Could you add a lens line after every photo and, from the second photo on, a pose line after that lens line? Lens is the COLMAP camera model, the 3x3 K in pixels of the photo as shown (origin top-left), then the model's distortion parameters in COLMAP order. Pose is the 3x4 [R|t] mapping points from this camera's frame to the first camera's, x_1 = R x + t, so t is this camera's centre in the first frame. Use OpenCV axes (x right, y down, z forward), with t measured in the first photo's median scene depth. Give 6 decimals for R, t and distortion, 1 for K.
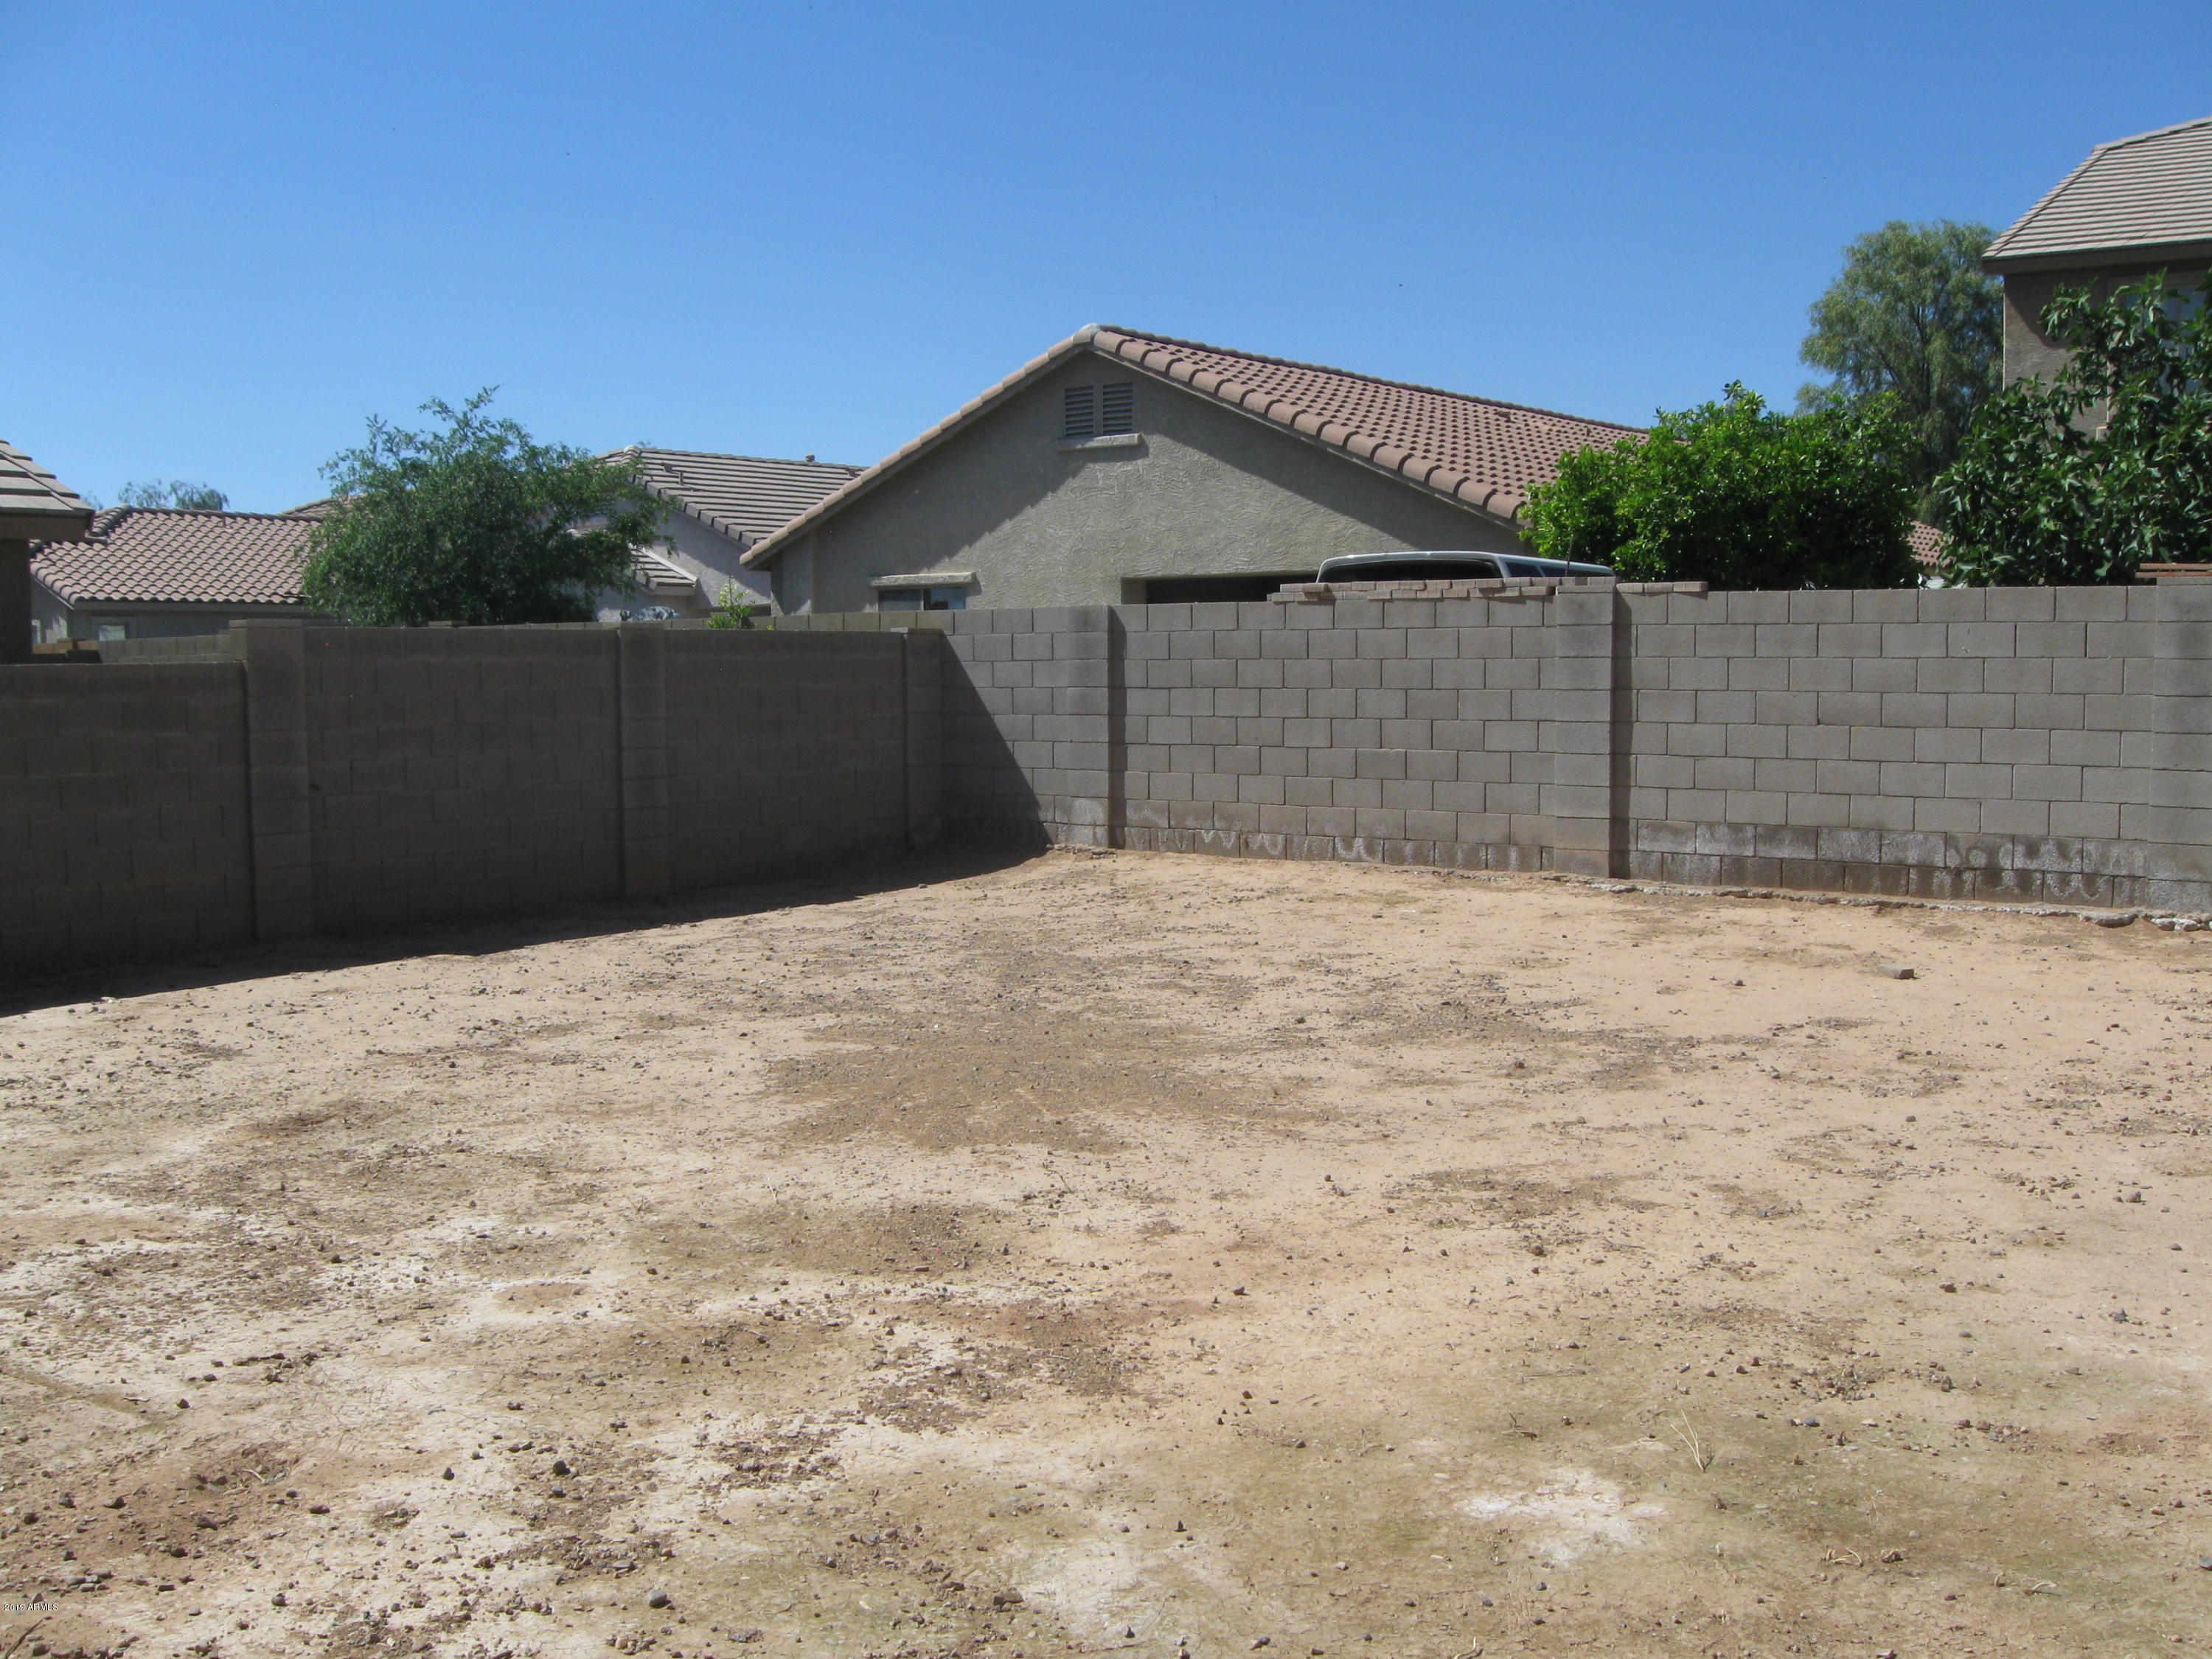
lens RADIAL K [[2238.2, 0, 1106.0], [0, 2238.2, 829.5], [0, 0, 1]] dist [-0.140127, 0.074621]
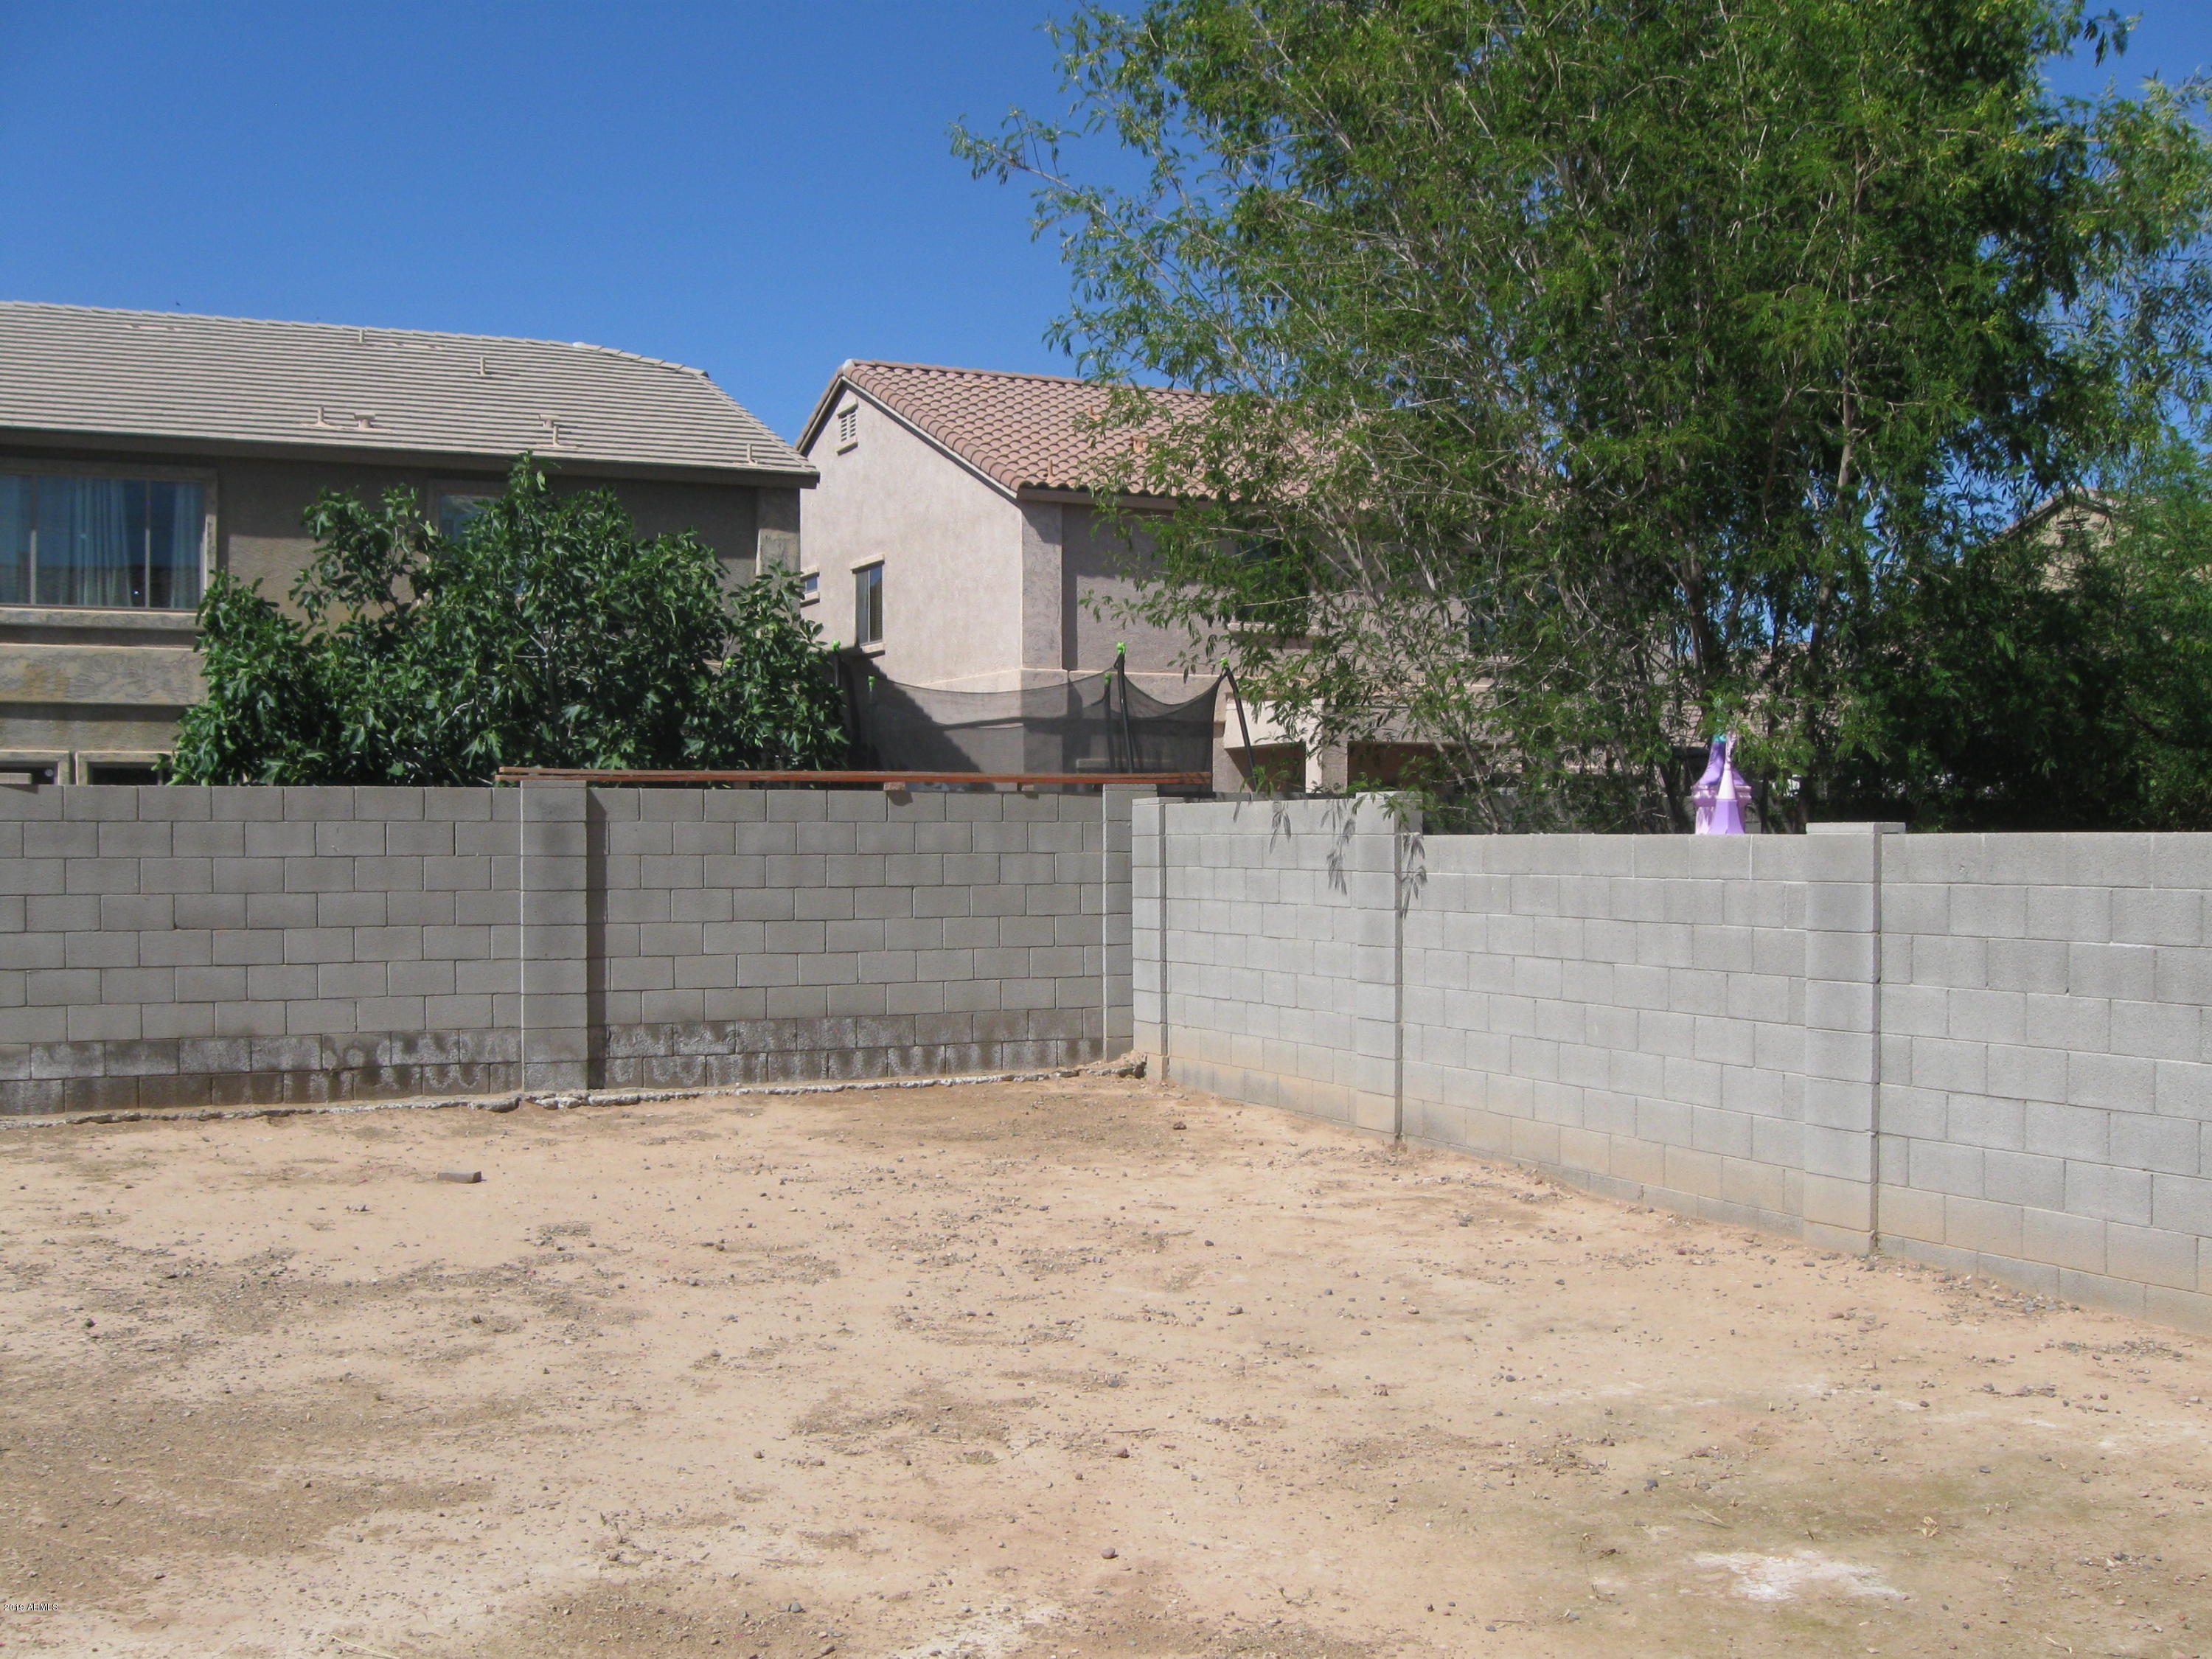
lens RADIAL K [[2238.2, 0, 1106.0], [0, 2238.2, 829.5], [0, 0, 1]] dist [-0.140127, 0.074621]
pose [[0.459503, 0.004775, 0.888163, -0.352607], [0.067137, 0.996938, -0.040094, -0.028782], [-0.885635, 0.078052, 0.457776, 0.246530]]
